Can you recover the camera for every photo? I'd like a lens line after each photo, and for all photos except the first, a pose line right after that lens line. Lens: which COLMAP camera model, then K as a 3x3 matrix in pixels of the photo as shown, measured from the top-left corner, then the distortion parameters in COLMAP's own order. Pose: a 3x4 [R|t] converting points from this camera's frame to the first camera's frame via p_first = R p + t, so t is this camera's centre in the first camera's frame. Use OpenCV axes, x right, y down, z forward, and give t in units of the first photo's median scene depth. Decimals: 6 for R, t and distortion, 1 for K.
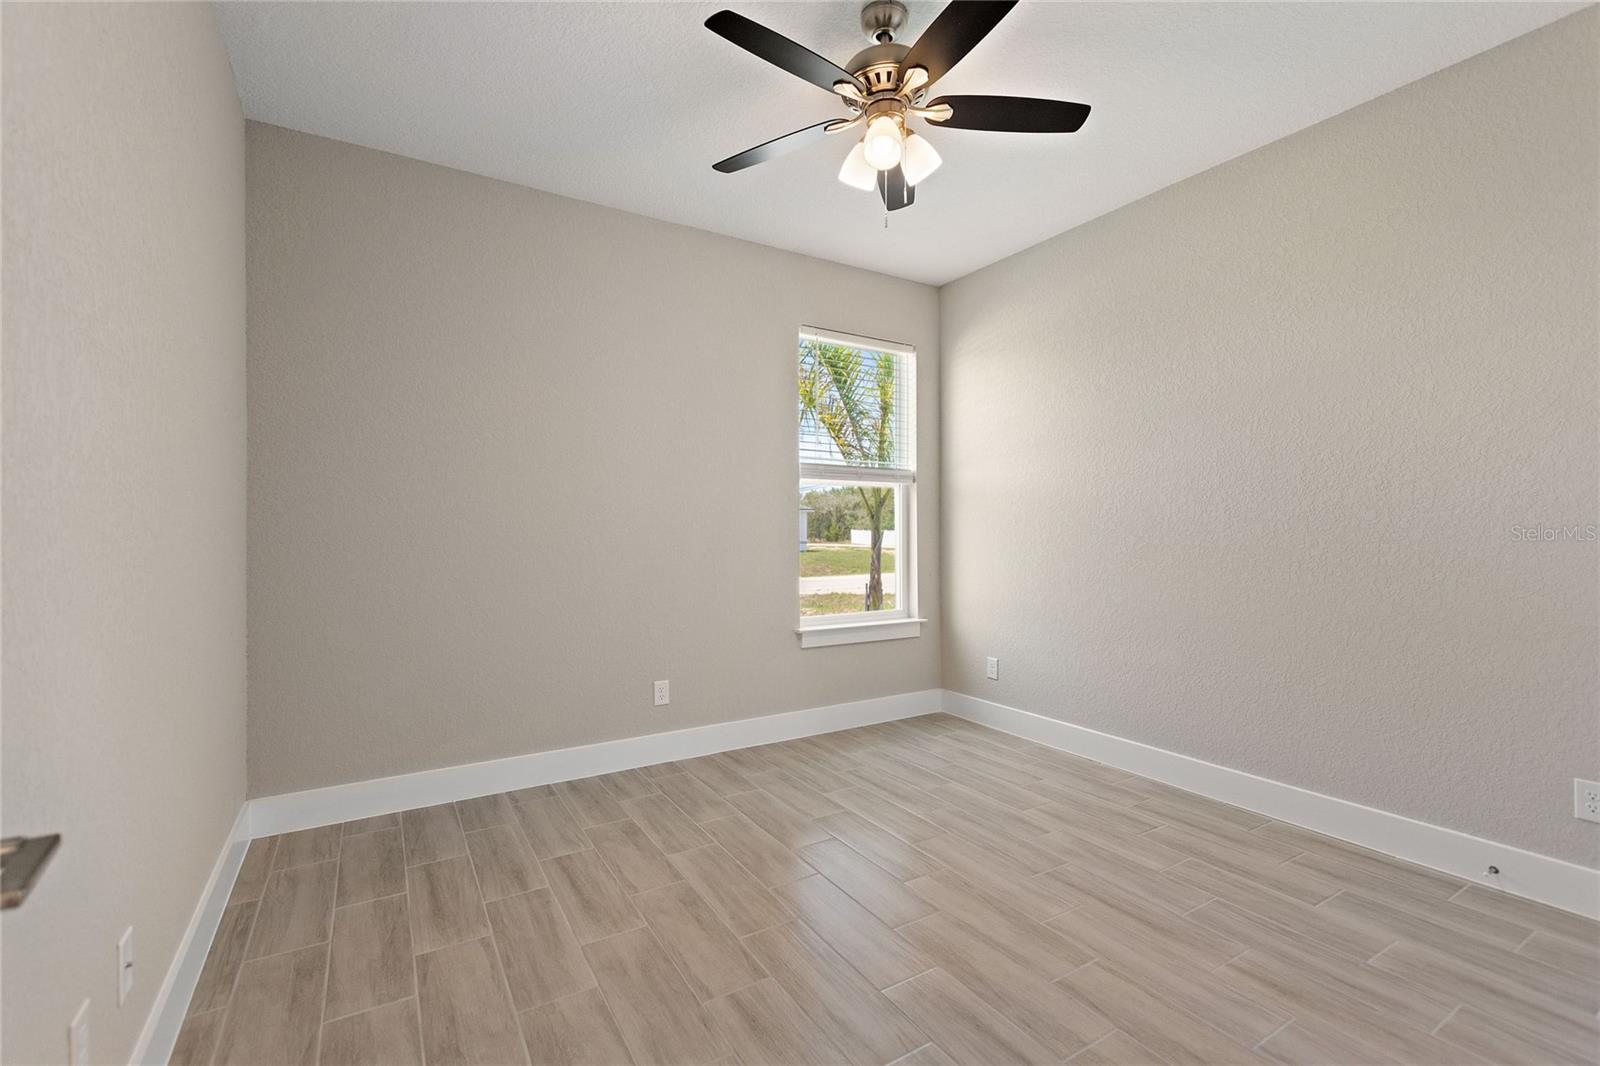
lens RADIAL K [[700.6, 0, 800.0], [0, 700.6, 533.0], [0, 0, 1]] dist [-0.000304, -0.000273]
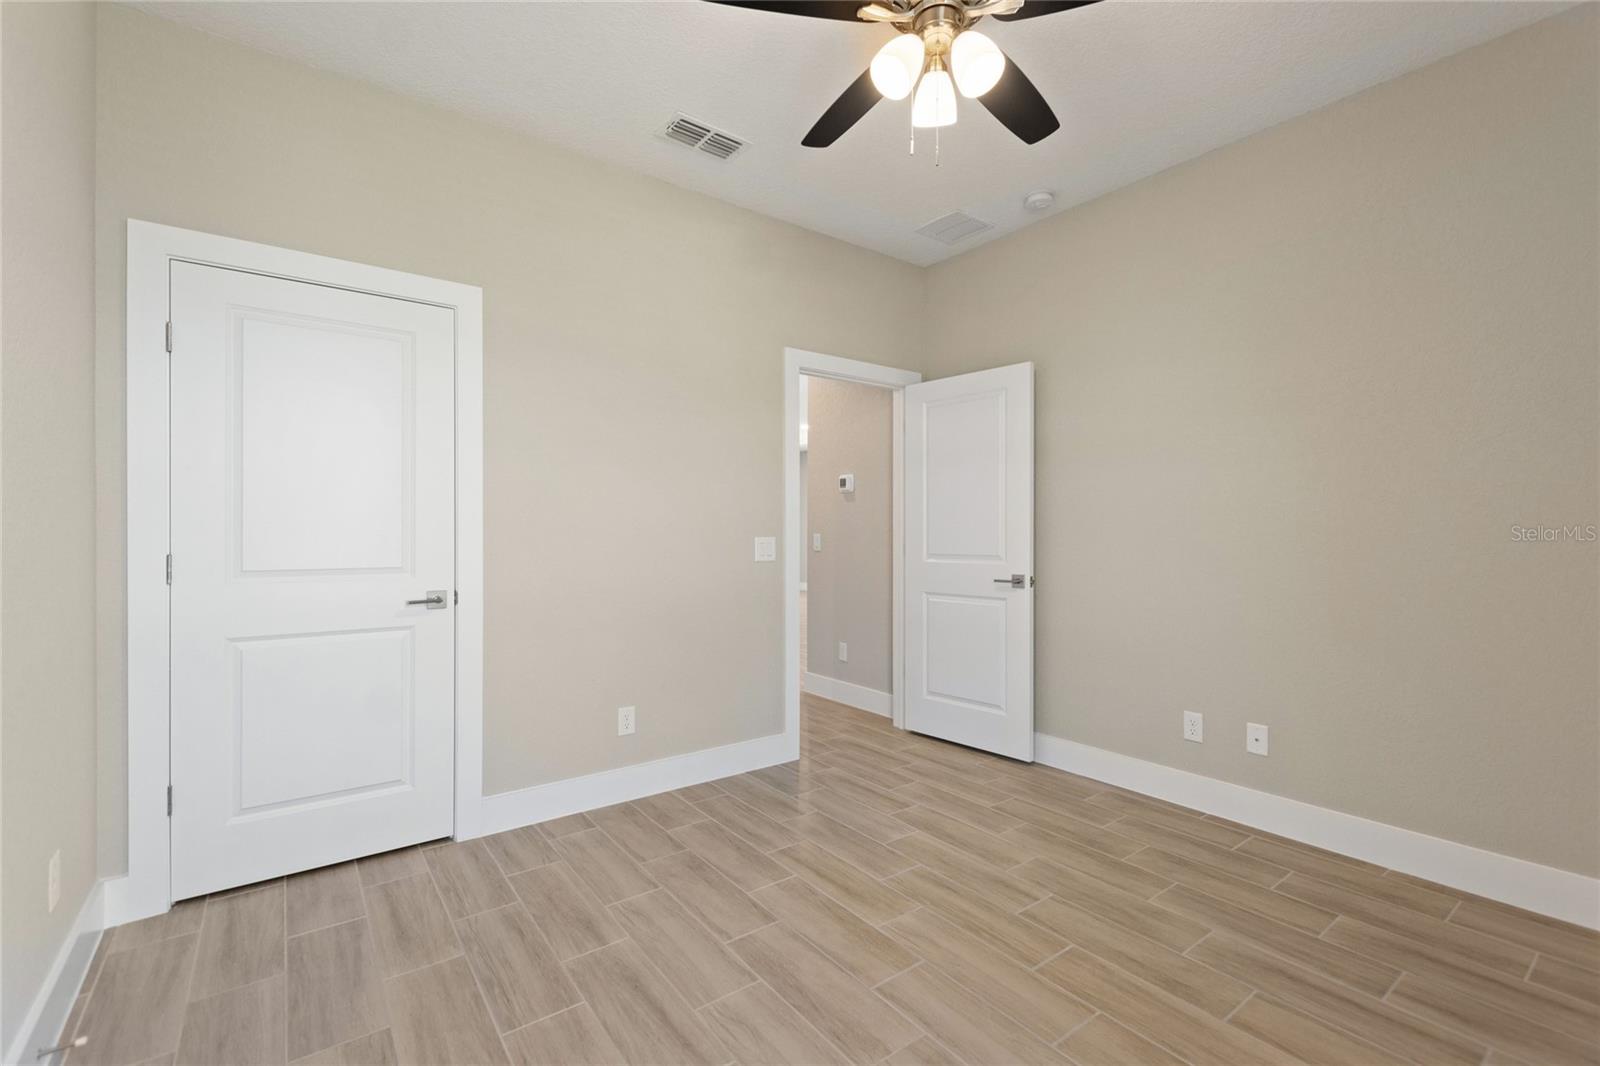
lens RADIAL K [[700.6, 0, 800.0], [0, 700.6, 533.0], [0, 0, 1]] dist [-0.000304, -0.000273]
pose [[-0.996033, 0.001957, -0.088963, 0.388074], [0.001285, 0.999970, 0.007600, -0.011314], [0.088975, 0.007455, -0.996006, 1.958754]]
